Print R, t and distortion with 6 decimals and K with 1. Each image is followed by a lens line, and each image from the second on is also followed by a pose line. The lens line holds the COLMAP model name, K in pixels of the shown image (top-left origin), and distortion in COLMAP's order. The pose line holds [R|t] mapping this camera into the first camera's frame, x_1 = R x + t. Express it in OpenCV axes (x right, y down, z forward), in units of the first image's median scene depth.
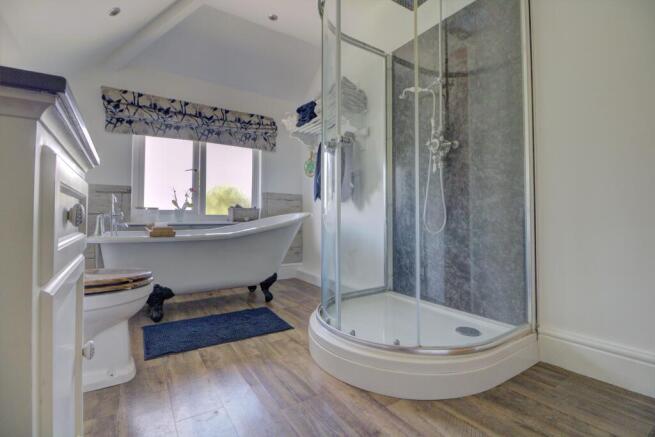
lens RADIAL K [[306.7, 0, 330.3], [0, 306.7, 212.7], [0, 0, 1]] dist [-0.009870, -0.001043]
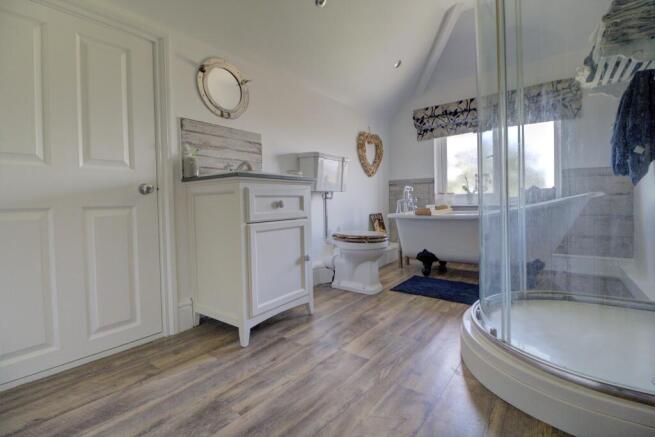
lens RADIAL K [[306.7, 0, 330.5], [0, 306.7, 220.5], [0, 0, 1]] dist [-0.009870, -0.001043]
pose [[0.323435, 0.043030, -0.945271, 0.487415], [0.031464, 0.997924, 0.056193, 0.010675], [0.945727, -0.047917, 0.321410, 0.125308]]
